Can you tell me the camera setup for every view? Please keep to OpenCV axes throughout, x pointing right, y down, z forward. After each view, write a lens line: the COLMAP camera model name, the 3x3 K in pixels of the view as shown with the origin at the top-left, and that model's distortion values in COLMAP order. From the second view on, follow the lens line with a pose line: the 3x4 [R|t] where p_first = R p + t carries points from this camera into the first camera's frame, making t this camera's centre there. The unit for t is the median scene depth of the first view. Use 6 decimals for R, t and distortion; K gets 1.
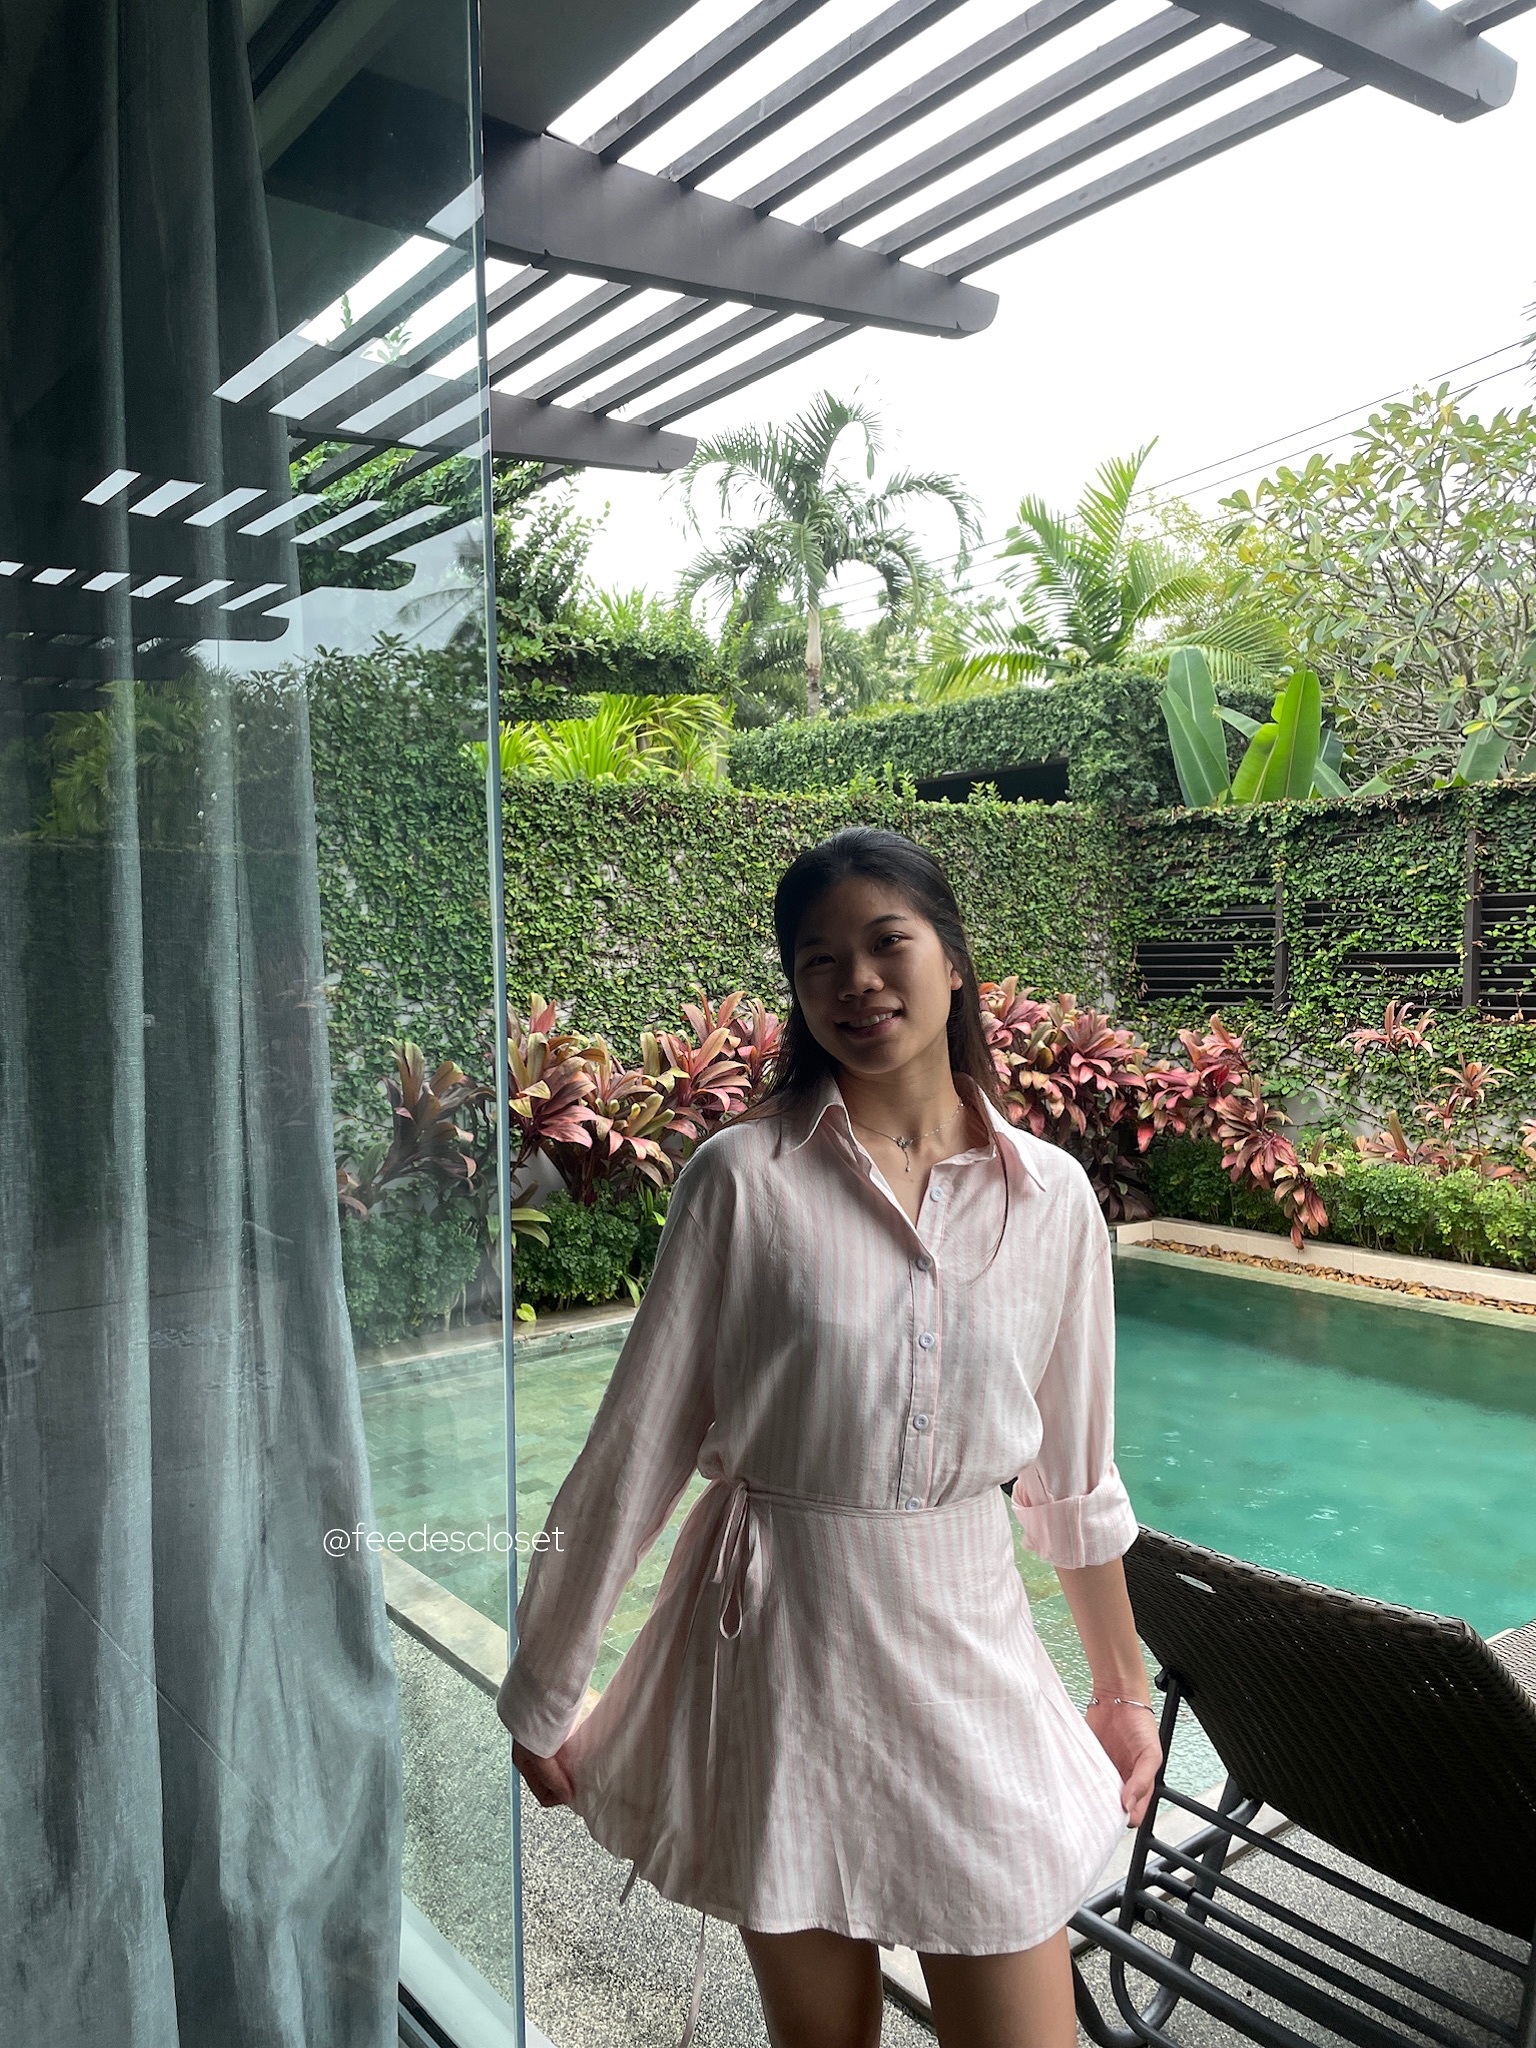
lens RADIAL K [[1555.8, 0, 745.6], [0, 1555.8, 1018.5], [0, 0, 1]] dist [0.096250, -0.121331]
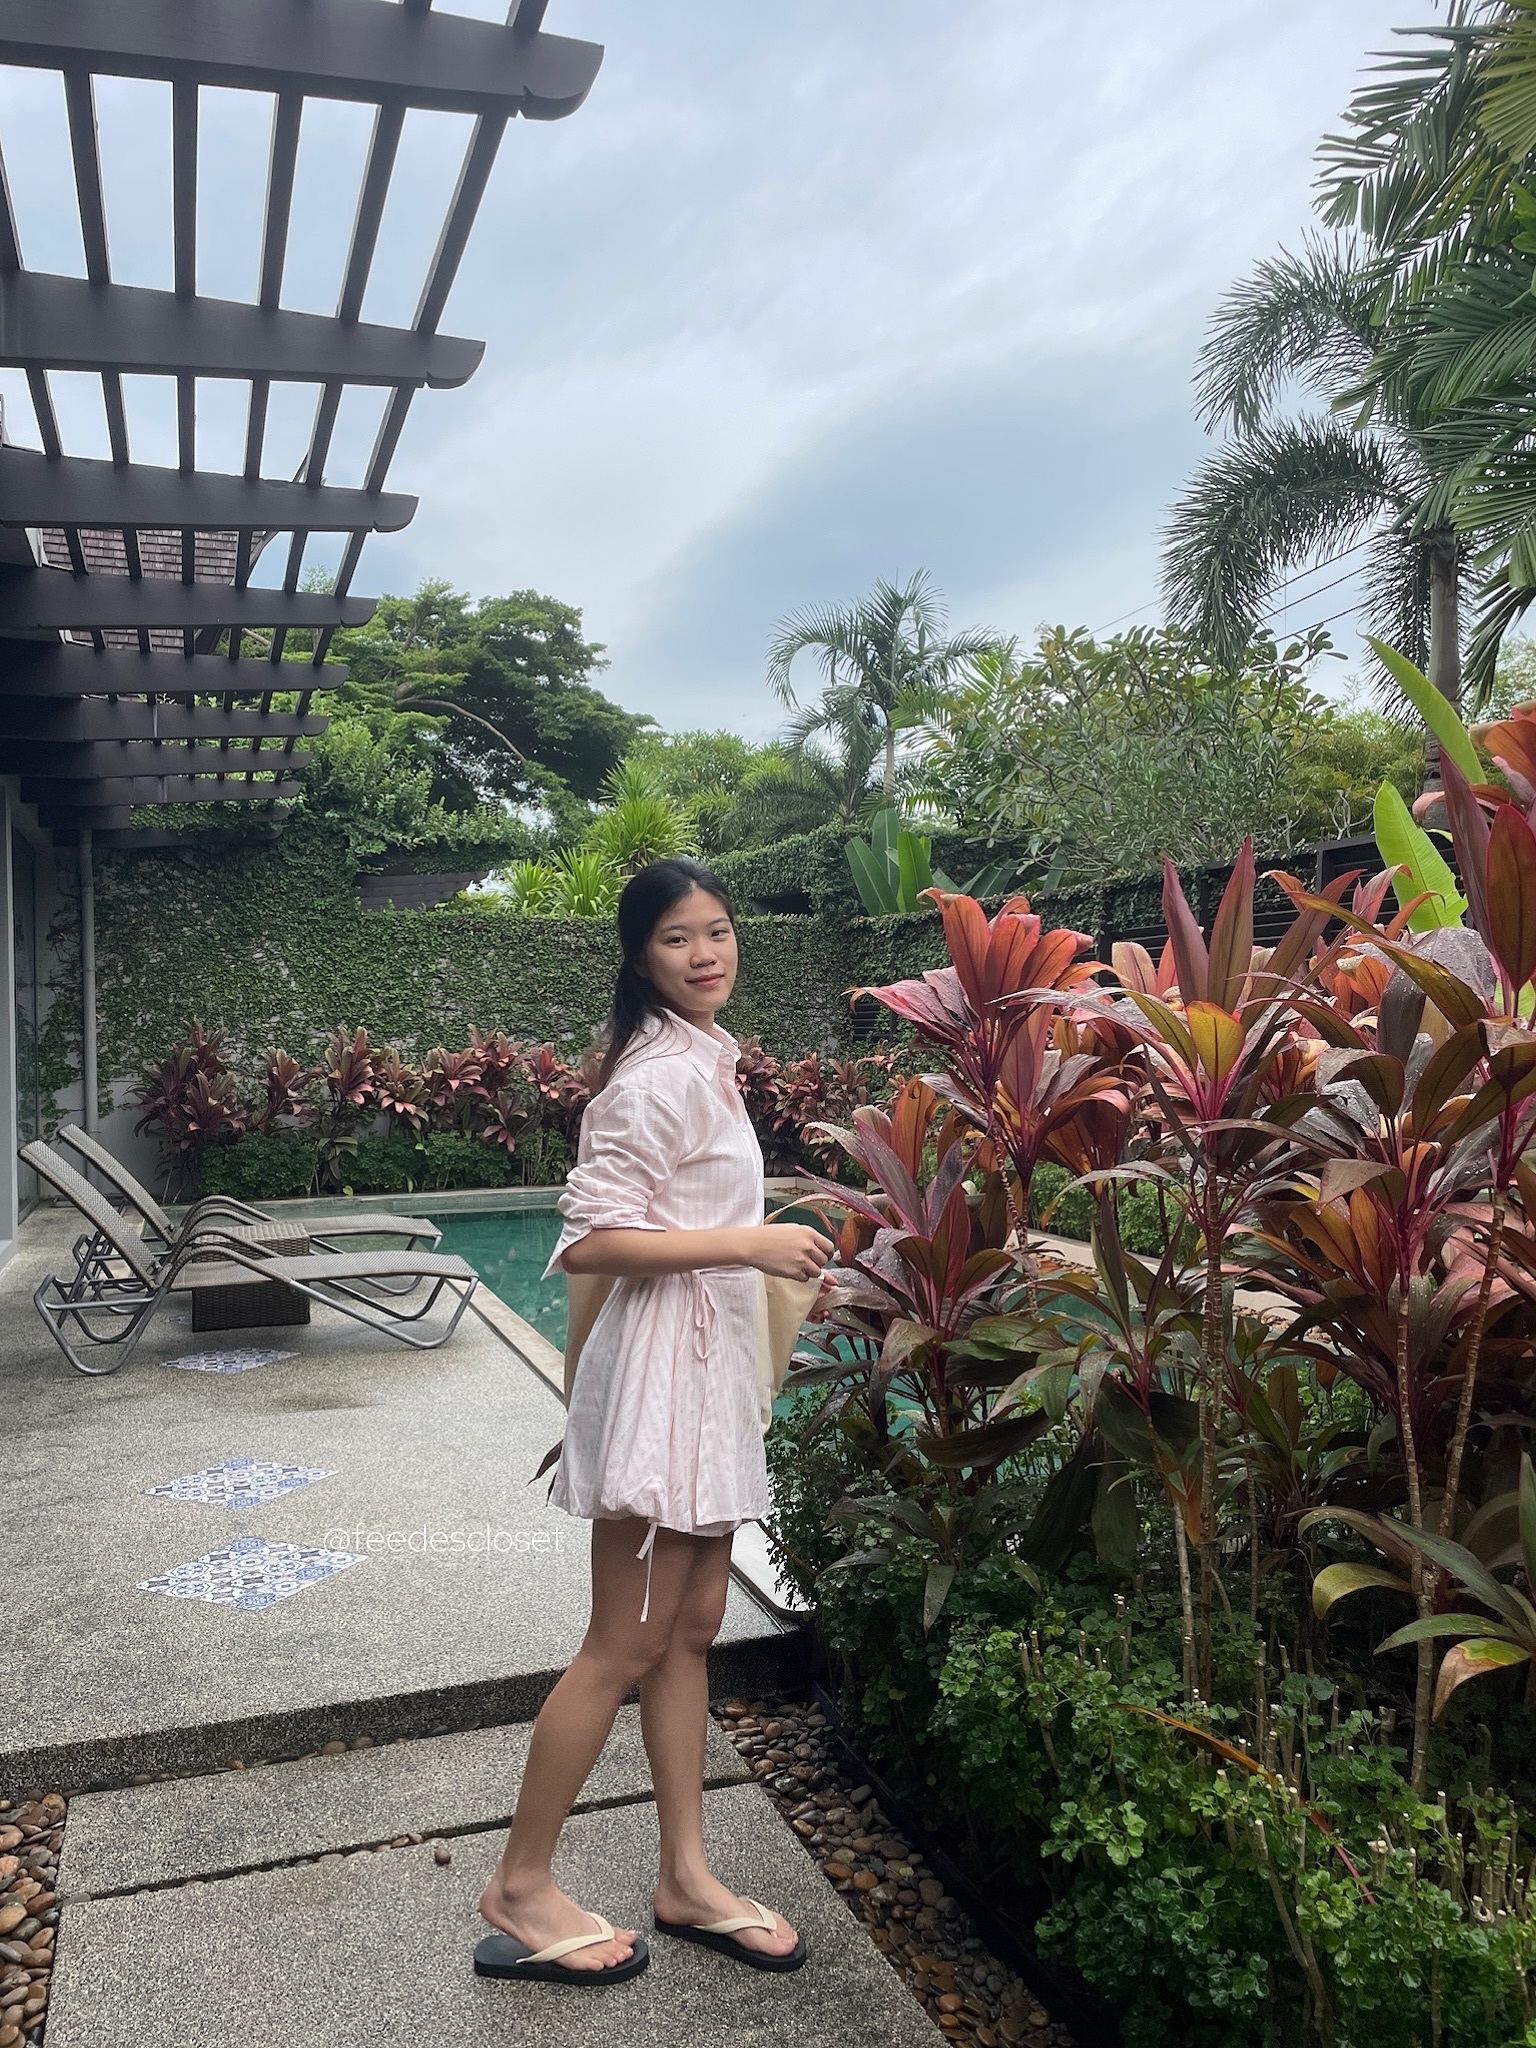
lens RADIAL K [[1551.6, 0, 773.2], [0, 1551.6, 1051.6], [0, 0, 1]] dist [0.100100, -0.117032]
pose [[0.959070, 0.010566, -0.282973, 0.656258], [-0.017080, 0.999643, -0.020564, 0.032952], [0.282655, 0.024555, 0.958907, -0.516191]]
